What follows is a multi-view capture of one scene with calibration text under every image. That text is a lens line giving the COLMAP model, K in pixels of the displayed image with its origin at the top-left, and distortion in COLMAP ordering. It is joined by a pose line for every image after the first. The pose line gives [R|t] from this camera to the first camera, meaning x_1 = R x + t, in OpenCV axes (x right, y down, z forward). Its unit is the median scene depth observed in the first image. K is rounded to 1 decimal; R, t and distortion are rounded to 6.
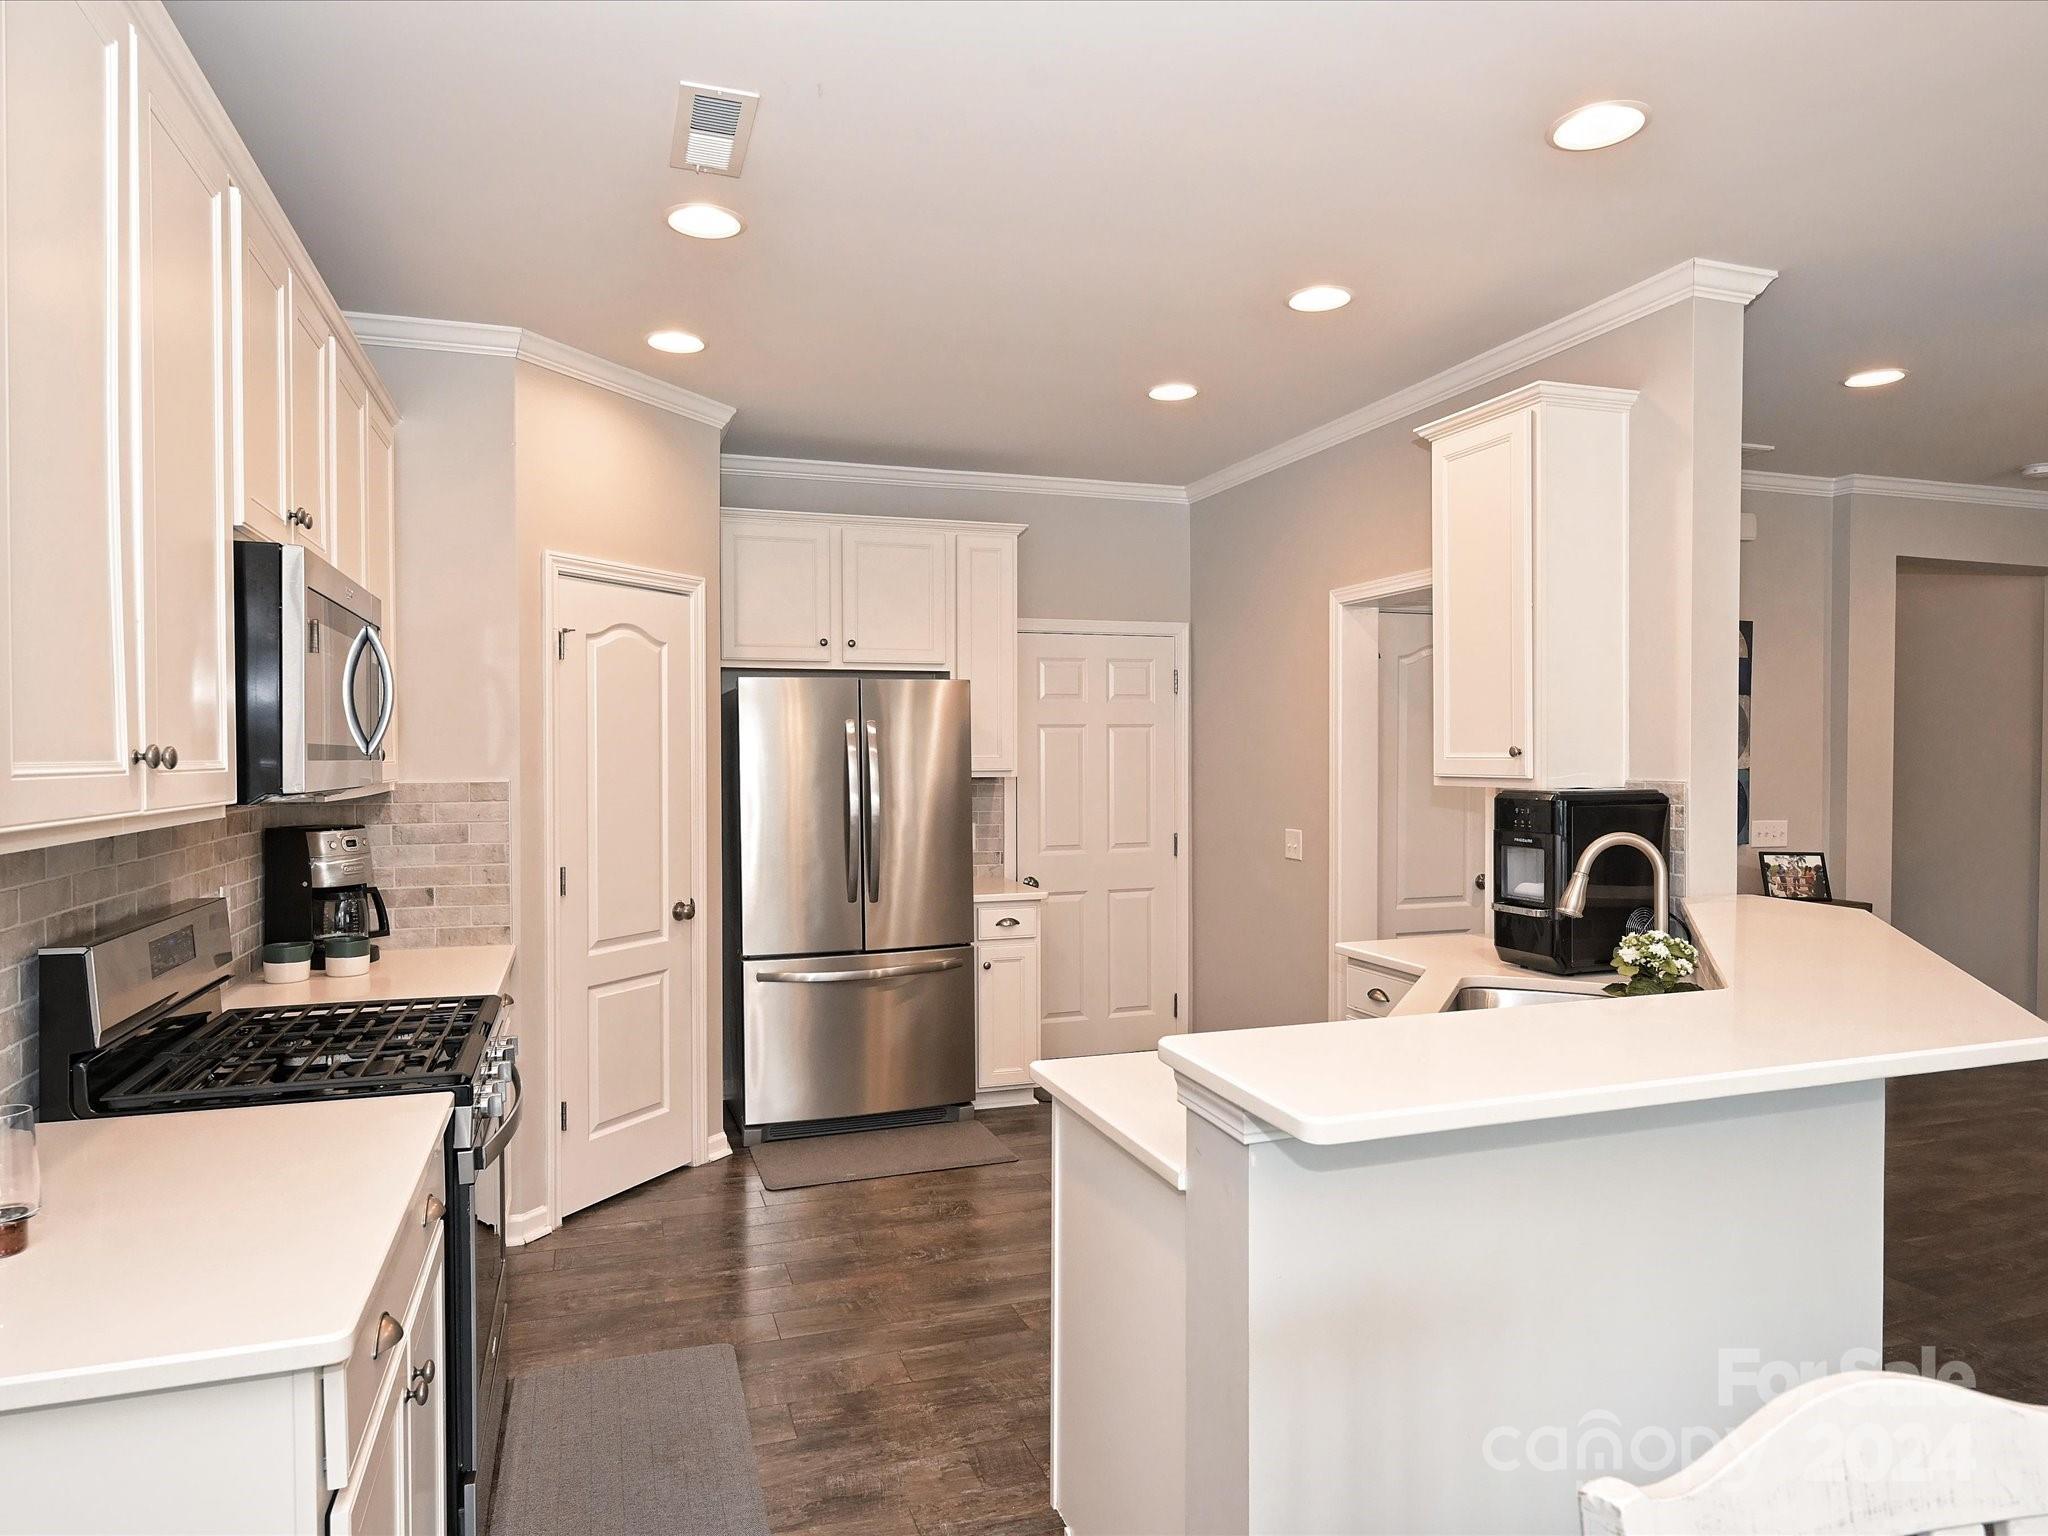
lens RADIAL K [[1238.0, 0, 1016.7], [0, 1238.0, 775.0], [0, 0, 1]] dist [0.000100, -0.000331]
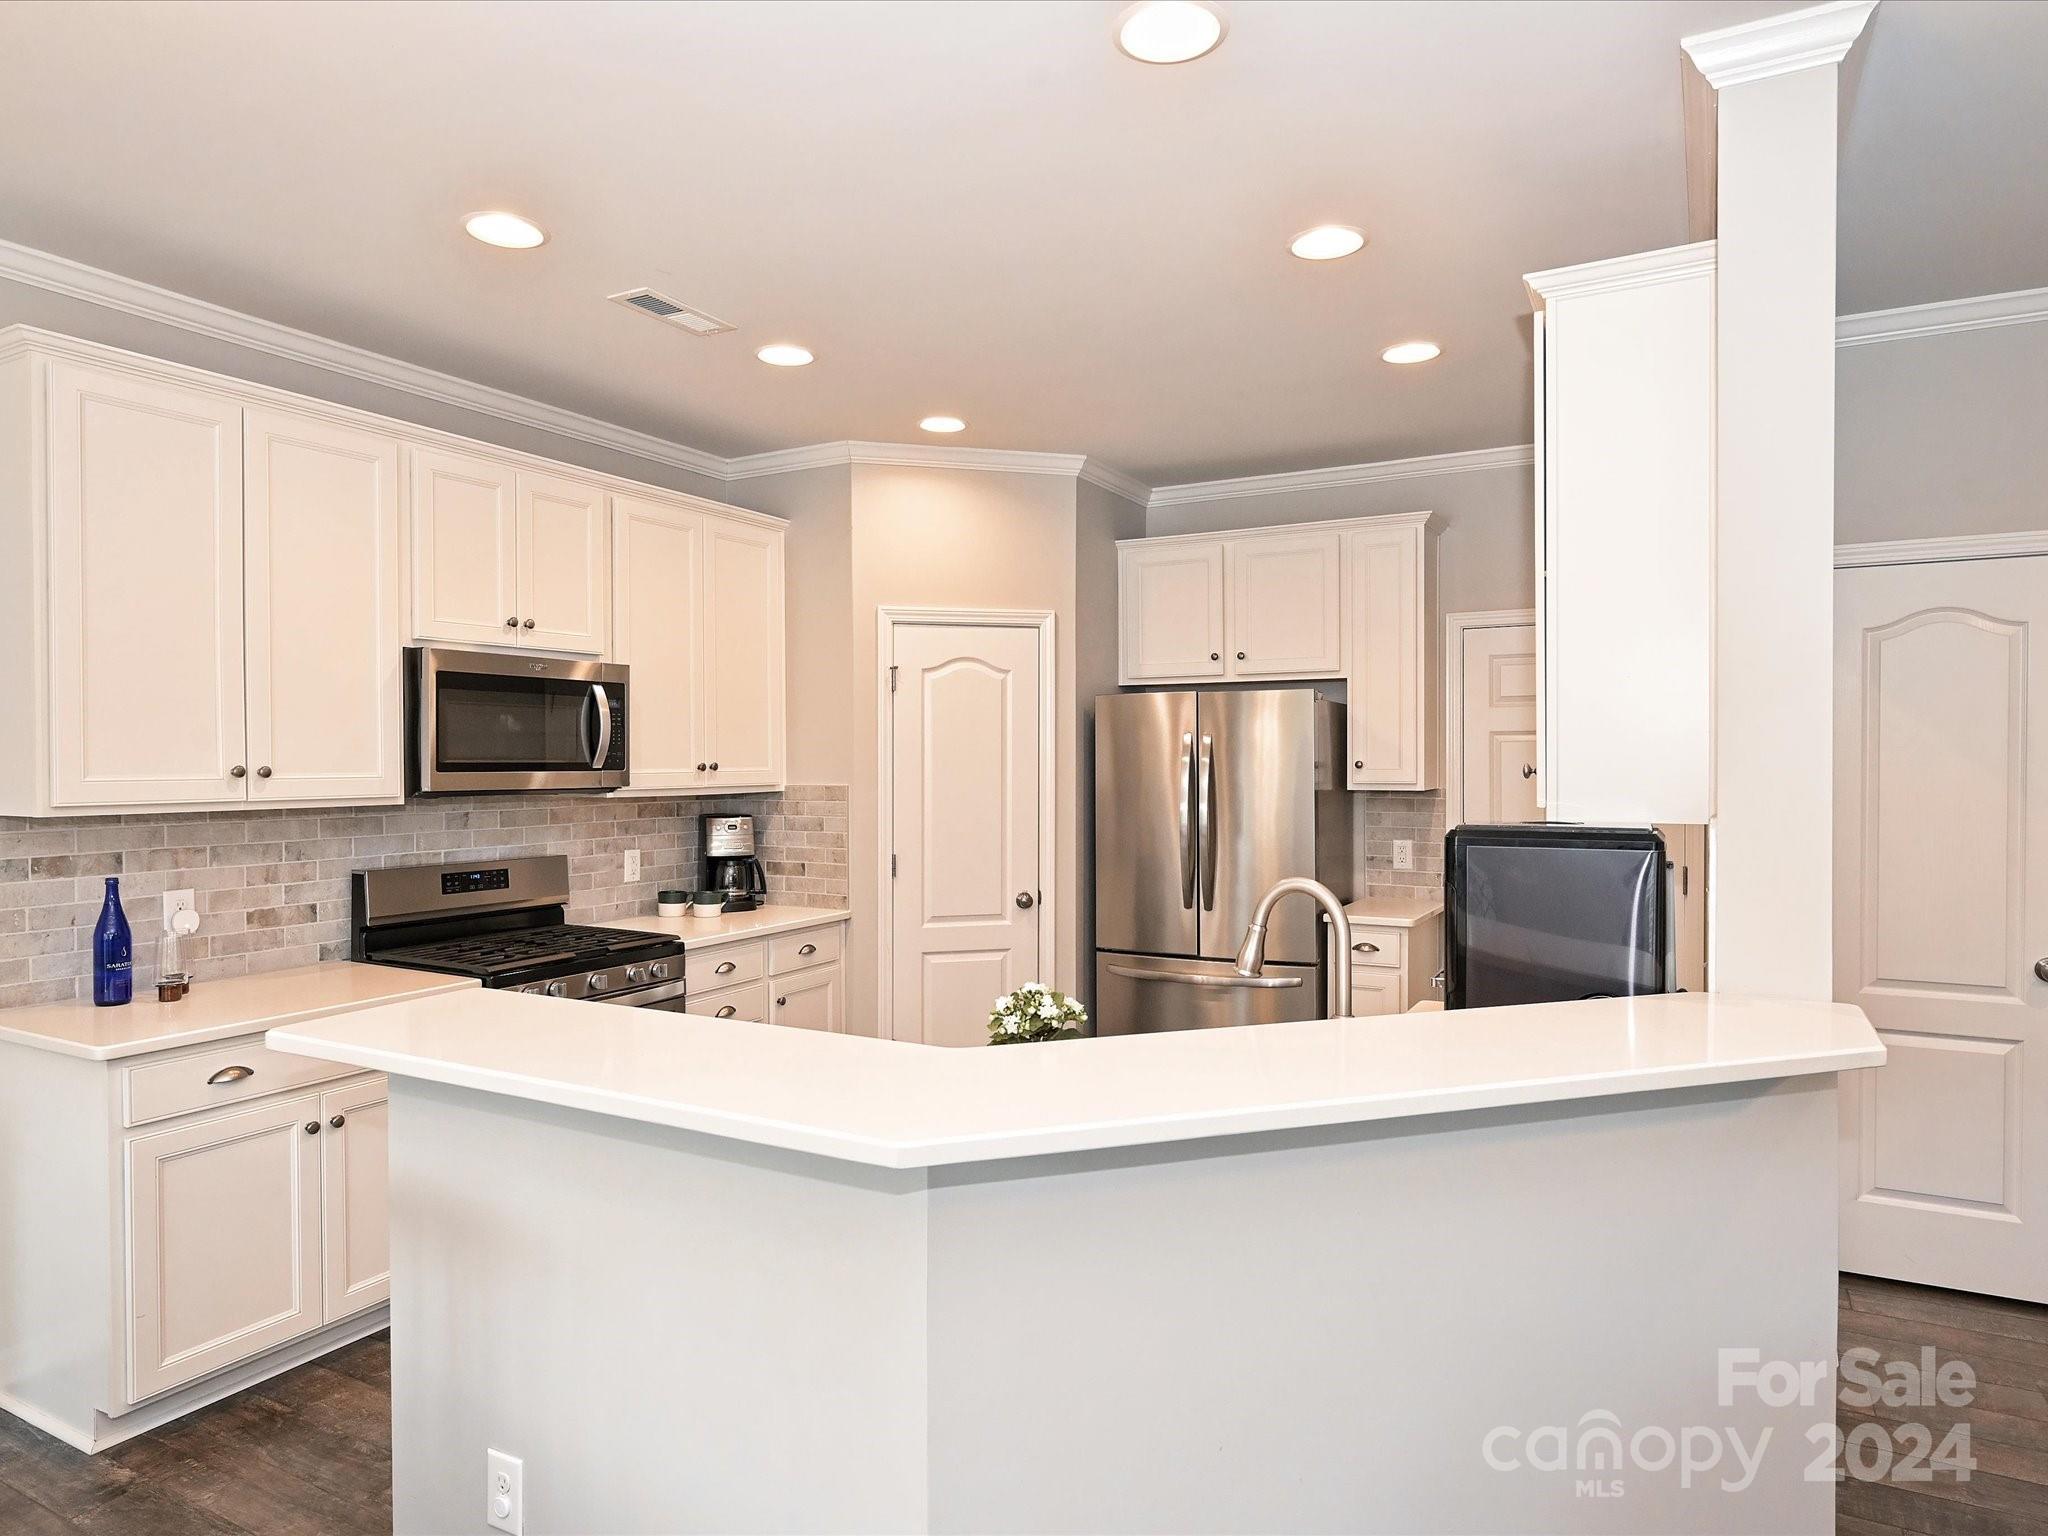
lens RADIAL K [[1256.0, 0, 1014.6], [0, 1256.0, 772.4], [0, 0, 1]] dist [-0.000794, 0.001097]
pose [[0.672760, 0.009410, -0.739801, 0.559676], [-0.012961, 0.999916, 0.000932, -0.010341], [0.739747, 0.008962, 0.672825, 0.189506]]
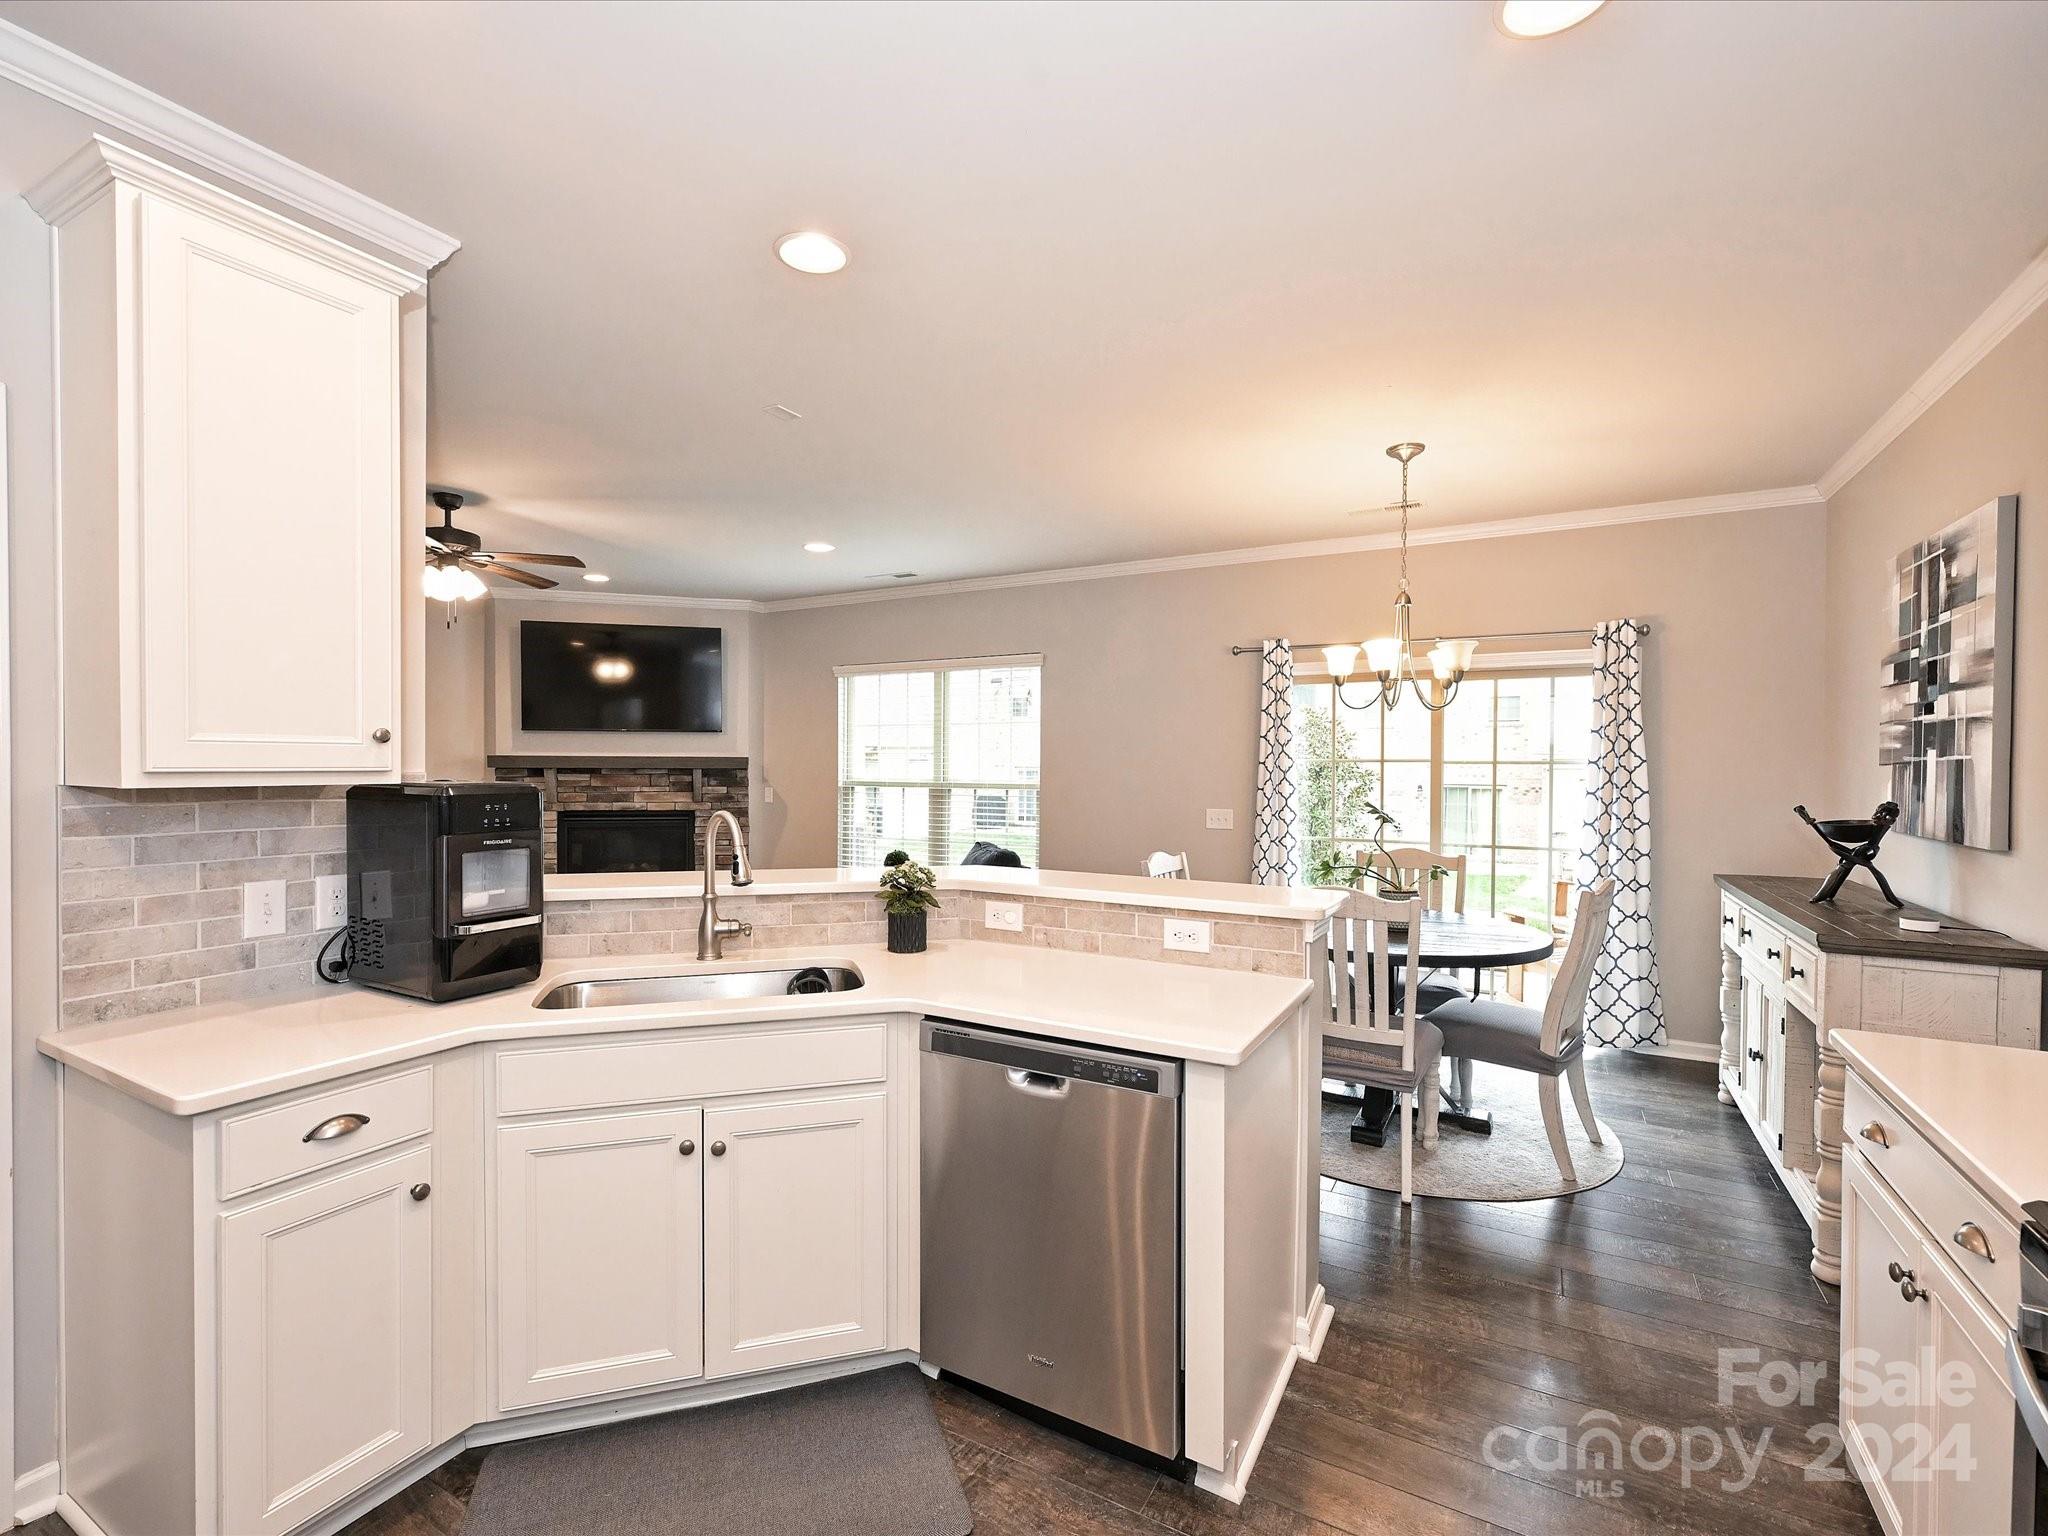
lens RADIAL K [[921.6, 0, 1014.1], [0, 921.6, 777.1], [0, 0, 1]] dist [-0.001197, -0.000125]
pose [[-0.666859, -0.012255, 0.745083, -0.207087], [0.009347, 0.999649, 0.024808, -0.002755], [-0.745125, 0.023508, -0.666510, 0.803932]]
